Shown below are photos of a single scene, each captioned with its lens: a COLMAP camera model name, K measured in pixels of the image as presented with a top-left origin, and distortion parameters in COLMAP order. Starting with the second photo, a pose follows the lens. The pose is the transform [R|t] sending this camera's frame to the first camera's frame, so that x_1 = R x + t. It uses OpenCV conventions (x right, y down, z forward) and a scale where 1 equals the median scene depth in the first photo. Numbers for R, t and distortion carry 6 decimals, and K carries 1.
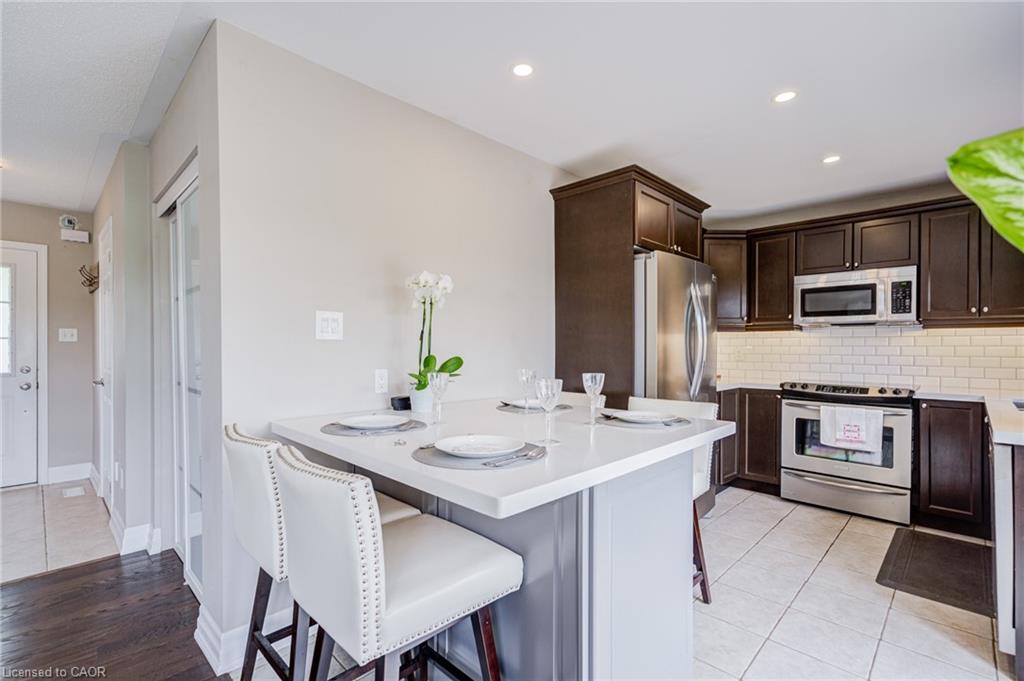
lens RADIAL K [[436.1, 0, 520.8], [0, 436.1, 345.1], [0, 0, 1]] dist [0.002966, 0.001774]
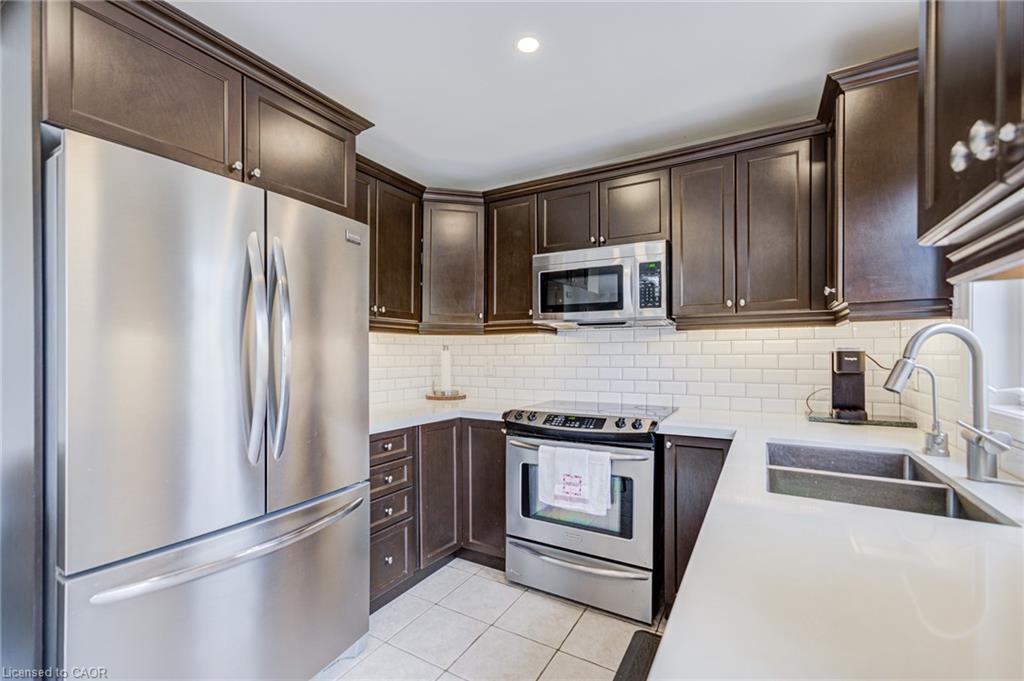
lens RADIAL K [[422.8, 0, 514.8], [0, 422.8, 353.7], [0, 0, 1]] dist [-0.025012, 0.003992]
pose [[0.964192, -0.010052, 0.265016, 0.455685], [0.007784, 0.999924, 0.009609, -0.007276], [-0.265092, -0.007202, 0.964196, 0.385882]]
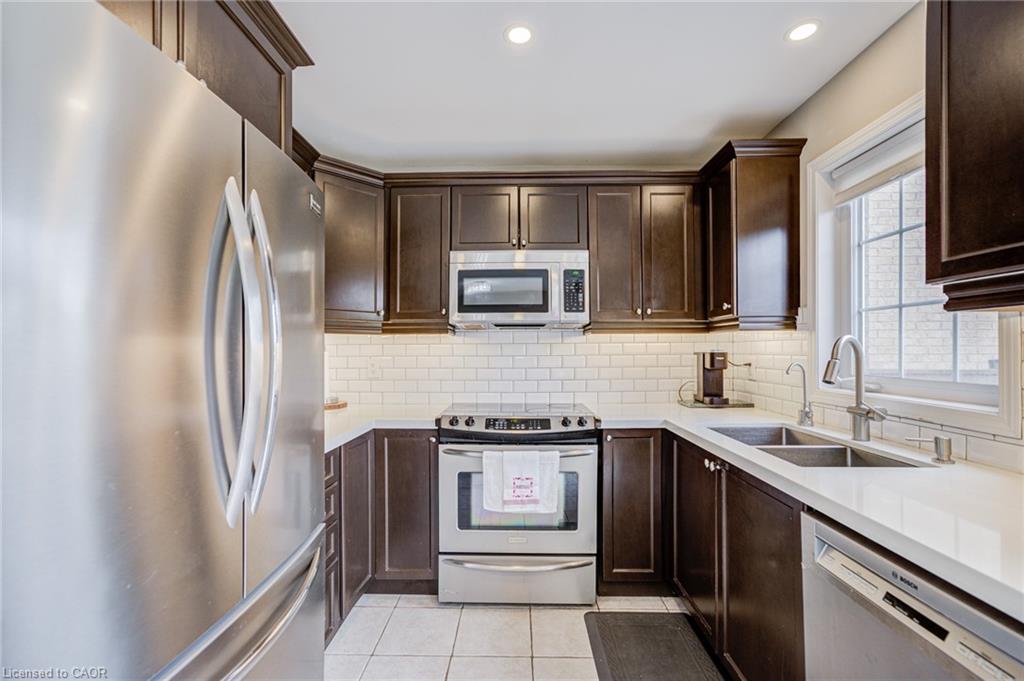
lens RADIAL K [[422.8, 0, 506.0], [0, 422.8, 351.4], [0, 0, 1]] dist [-0.025012, 0.003992]
pose [[0.721737, -0.011380, 0.692074, 0.266600], [0.005752, 0.999929, 0.010444, -0.013254], [-0.692143, -0.003557, 0.721751, 0.524970]]
